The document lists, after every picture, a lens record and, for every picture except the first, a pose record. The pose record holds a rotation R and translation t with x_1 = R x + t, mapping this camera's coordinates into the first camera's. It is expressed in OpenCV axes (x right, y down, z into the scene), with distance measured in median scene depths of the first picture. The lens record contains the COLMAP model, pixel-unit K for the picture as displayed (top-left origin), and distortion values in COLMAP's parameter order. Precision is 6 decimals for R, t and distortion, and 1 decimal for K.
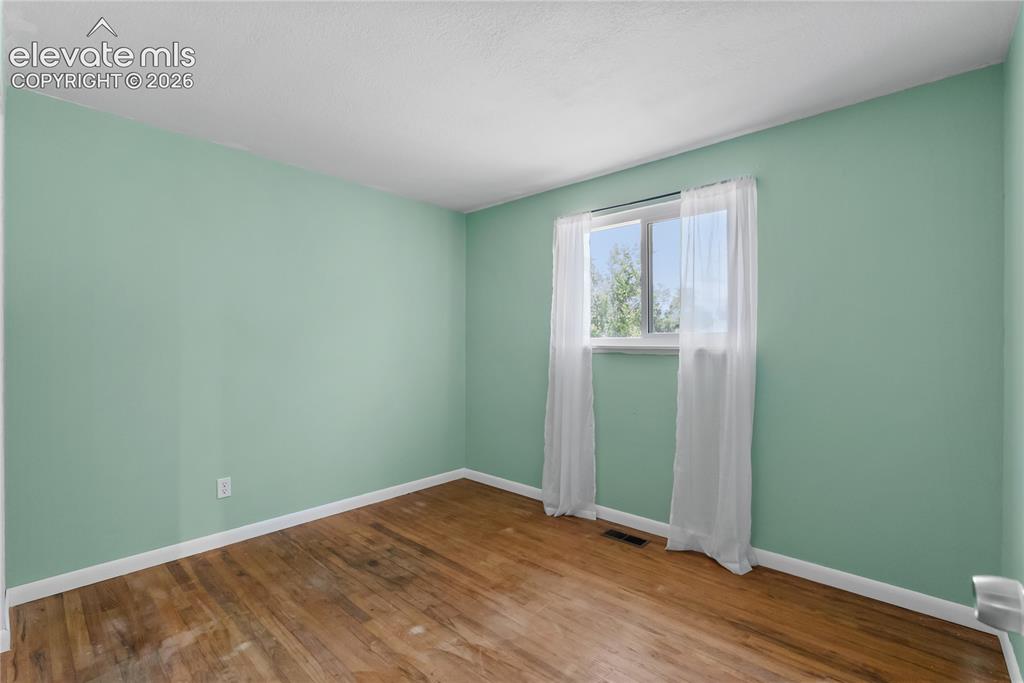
lens RADIAL K [[455.6, 0, 513.0], [0, 455.6, 343.4], [0, 0, 1]] dist [-0.005382, 0.000241]
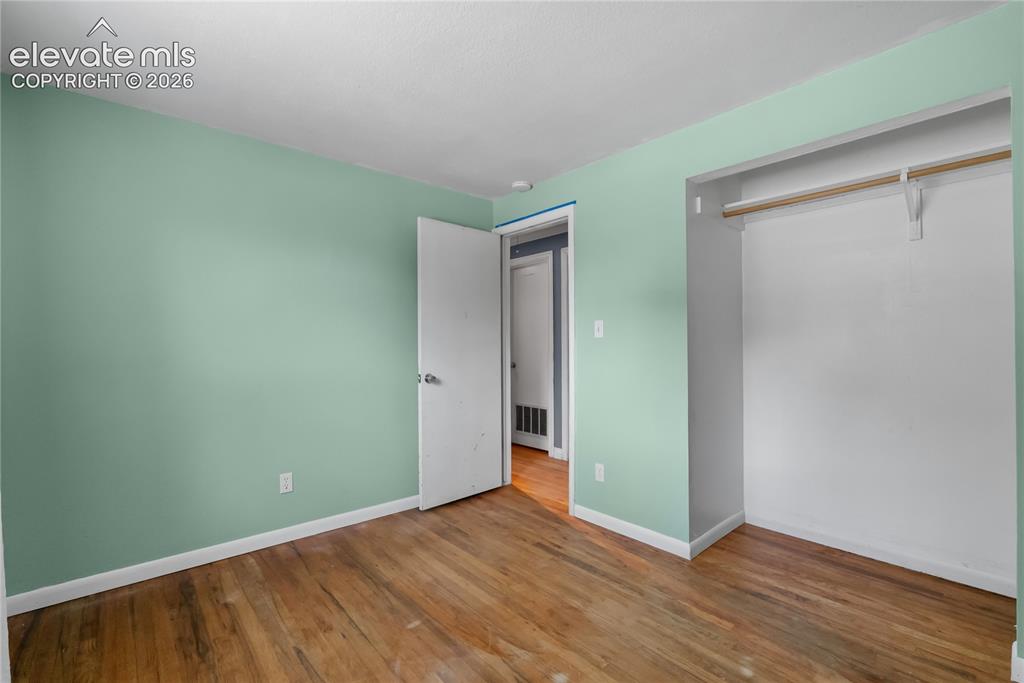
lens RADIAL K [[455.6, 0, 511.5], [0, 455.6, 347.4], [0, 0, 1]] dist [-0.005382, 0.000241]
pose [[-0.993678, 0.001067, 0.112264, -0.229975], [0.000372, 0.999981, -0.006212, 0.027511], [-0.112269, -0.006131, -0.993659, 1.966101]]
